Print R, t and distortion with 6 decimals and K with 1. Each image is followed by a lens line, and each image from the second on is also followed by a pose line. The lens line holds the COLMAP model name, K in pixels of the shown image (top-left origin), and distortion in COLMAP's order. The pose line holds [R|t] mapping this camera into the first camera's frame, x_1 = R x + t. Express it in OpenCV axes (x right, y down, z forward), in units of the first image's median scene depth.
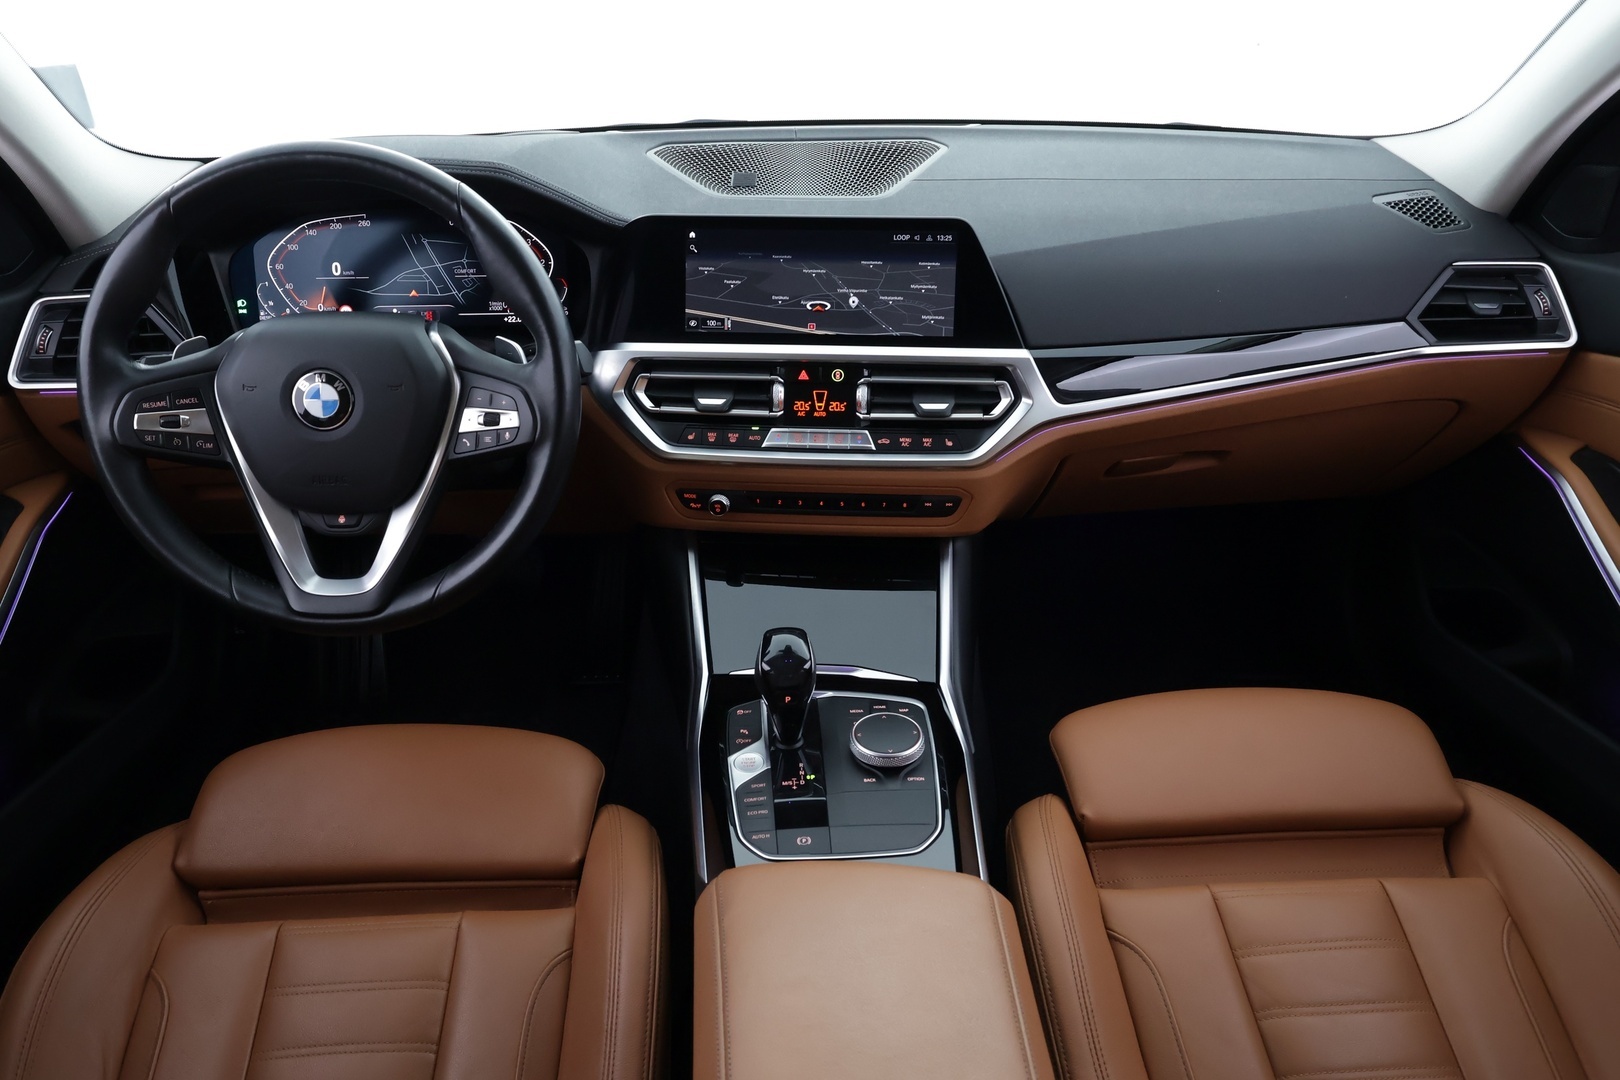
lens RADIAL K [[1122.8, 0, 795.9], [0, 1122.8, 539.2], [0, 0, 1]] dist [0.003494, 0.005870]
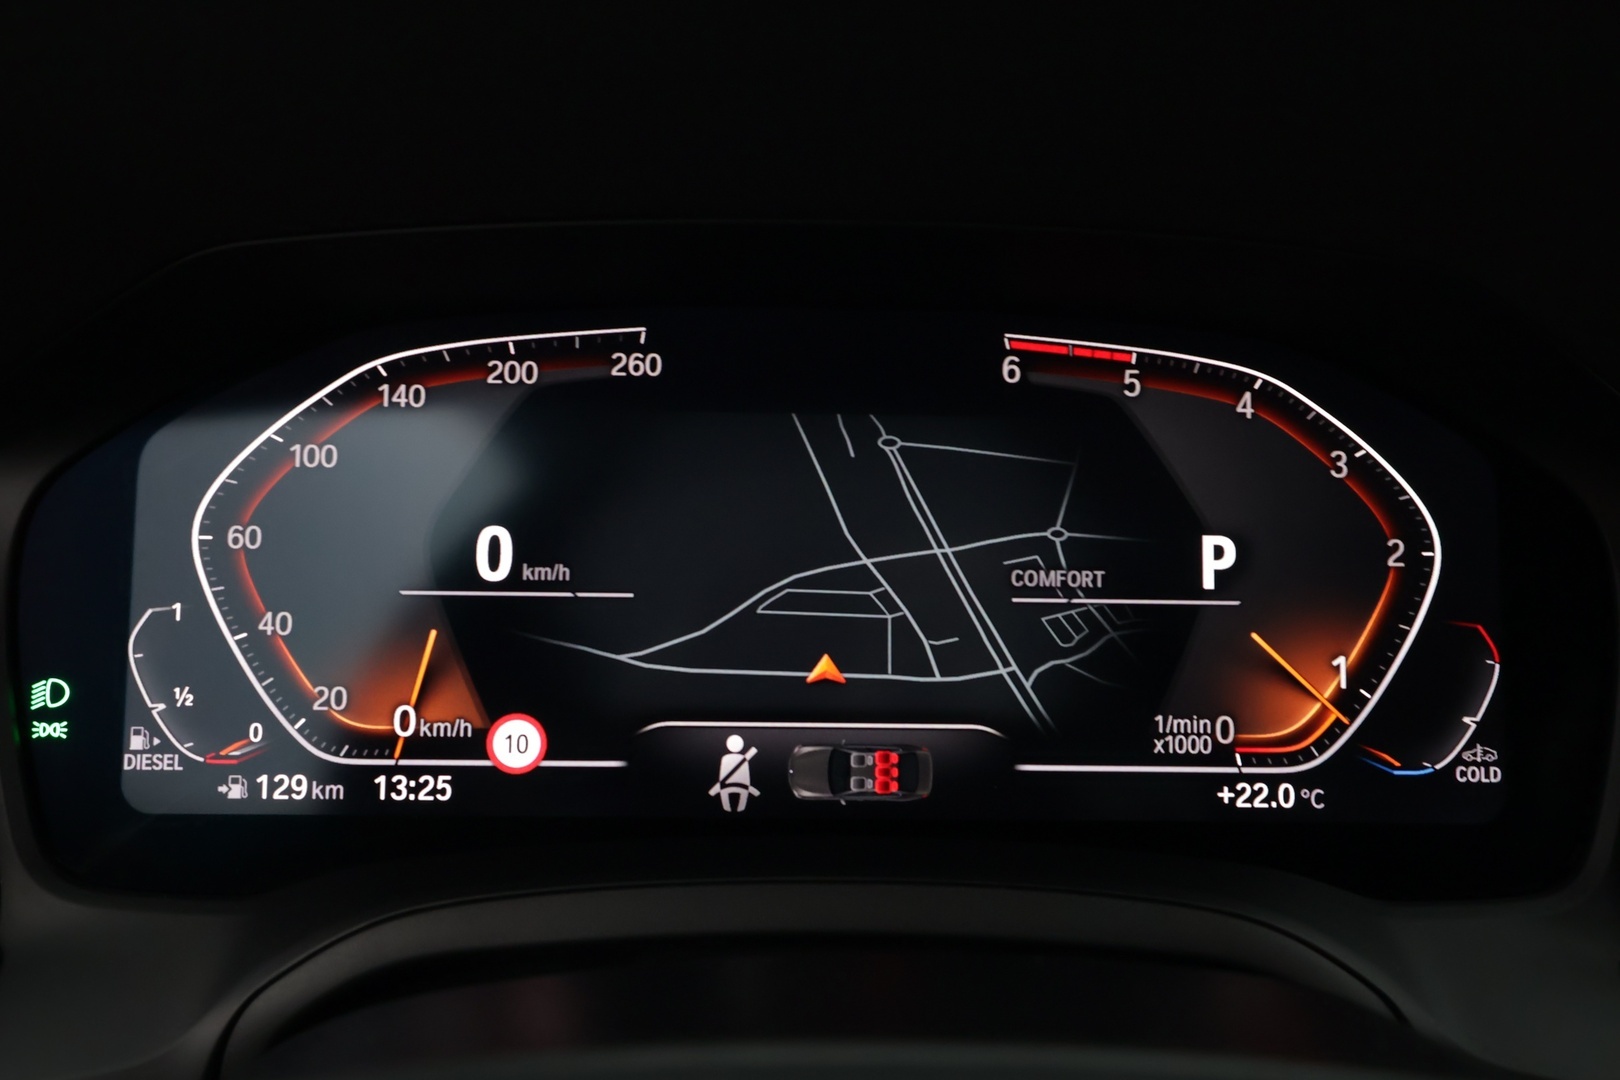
lens RADIAL K [[1267.4, 0, 816.9], [0, 1267.4, 525.7], [0, 0, 1]] dist [-0.008550, 0.008280]
pose [[0.999554, 0.028765, -0.008010, -0.355530], [-0.029839, 0.972035, -0.232934, -0.196105], [0.001086, 0.233069, 0.972460, 0.781281]]
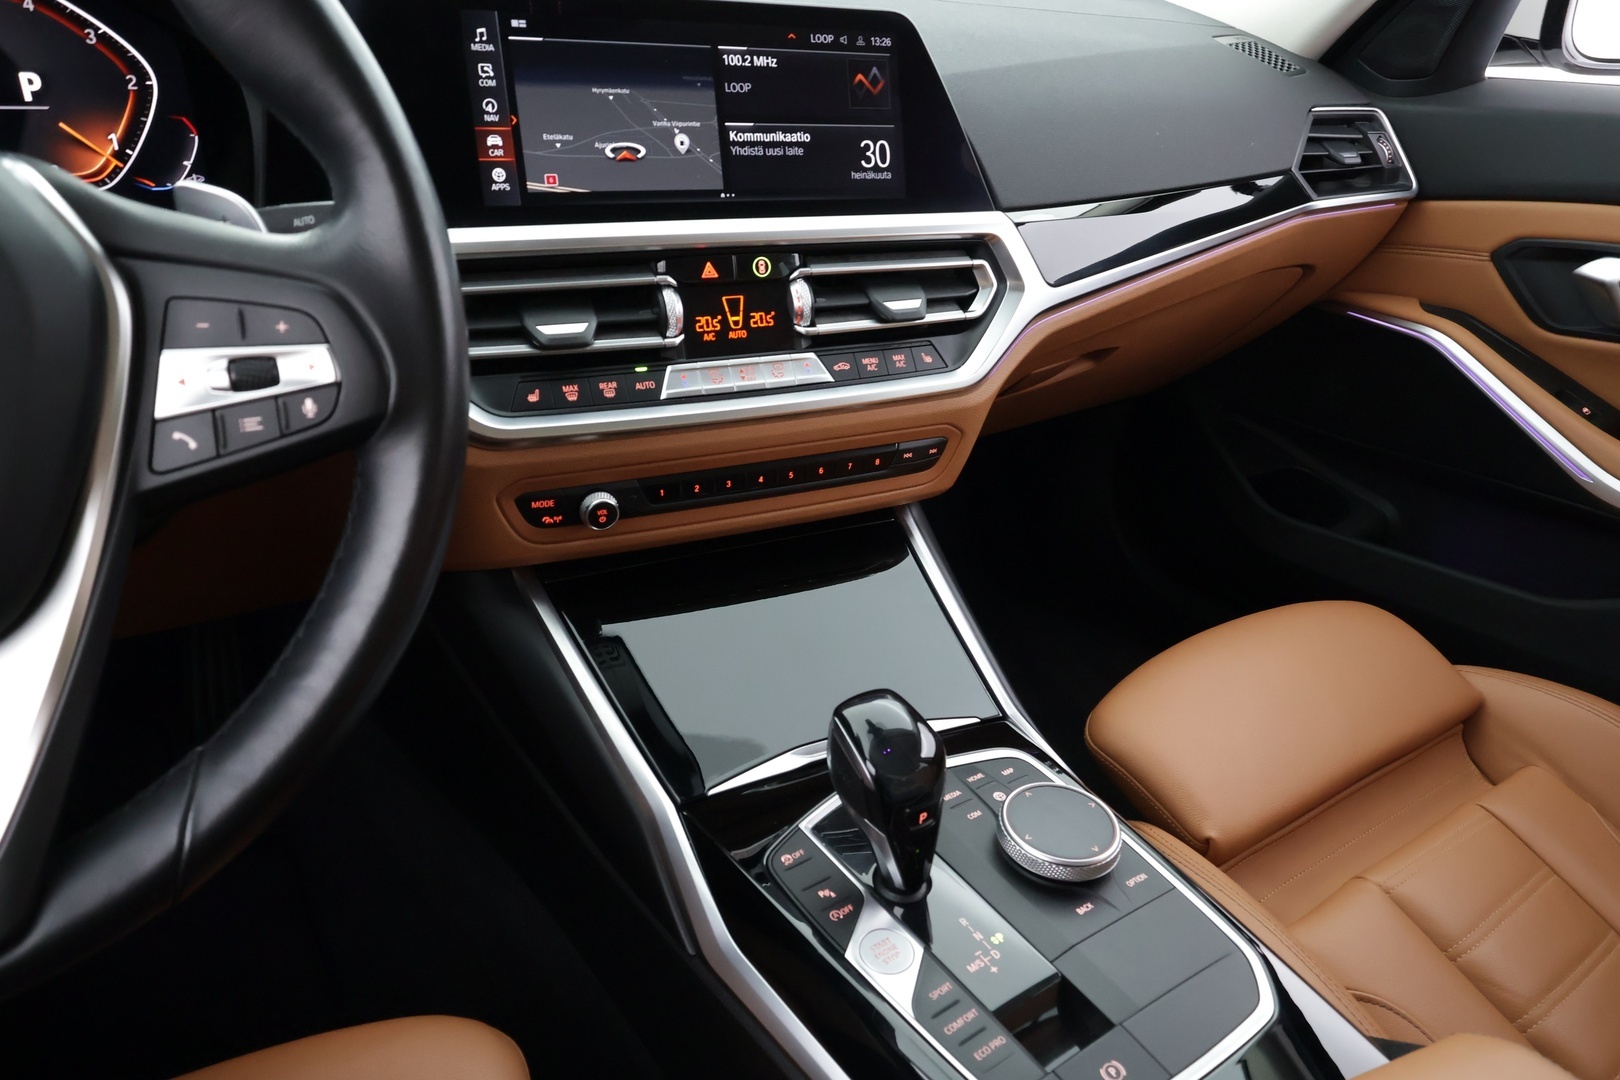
lens RADIAL K [[1064.6, 0, 806.0], [0, 1064.6, 538.8], [0, 0, 1]] dist [0.001463, 0.003372]
pose [[0.849190, -0.183557, 0.495159, -0.252899], [0.175925, 0.982419, 0.062479, -0.032164], [-0.497922, 0.034055, 0.866553, 0.484850]]
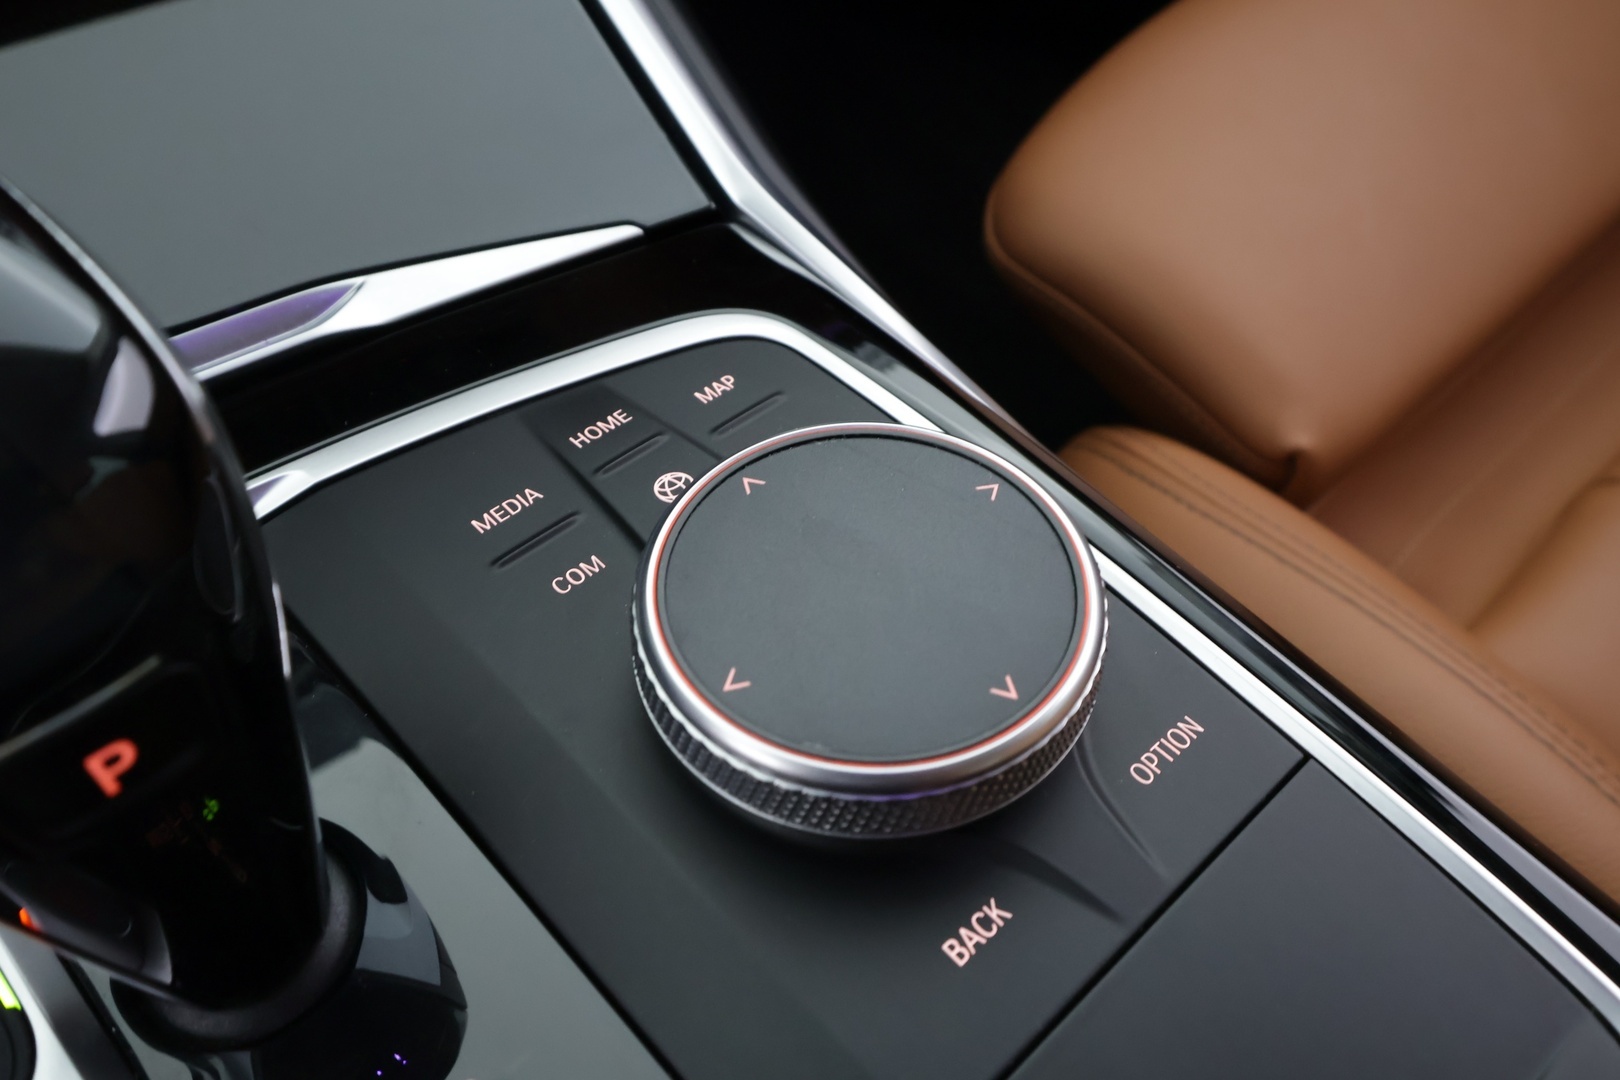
lens RADIAL K [[1267.4, 0, 813.1], [0, 1267.4, 551.9], [0, 0, 1]] dist [-0.008550, 0.008280]
pose [[0.758584, -0.478859, 0.441865, 0.000386], [0.278253, 0.851282, 0.444854, 0.077914], [-0.589173, -0.214509, 0.779013, 0.749023]]
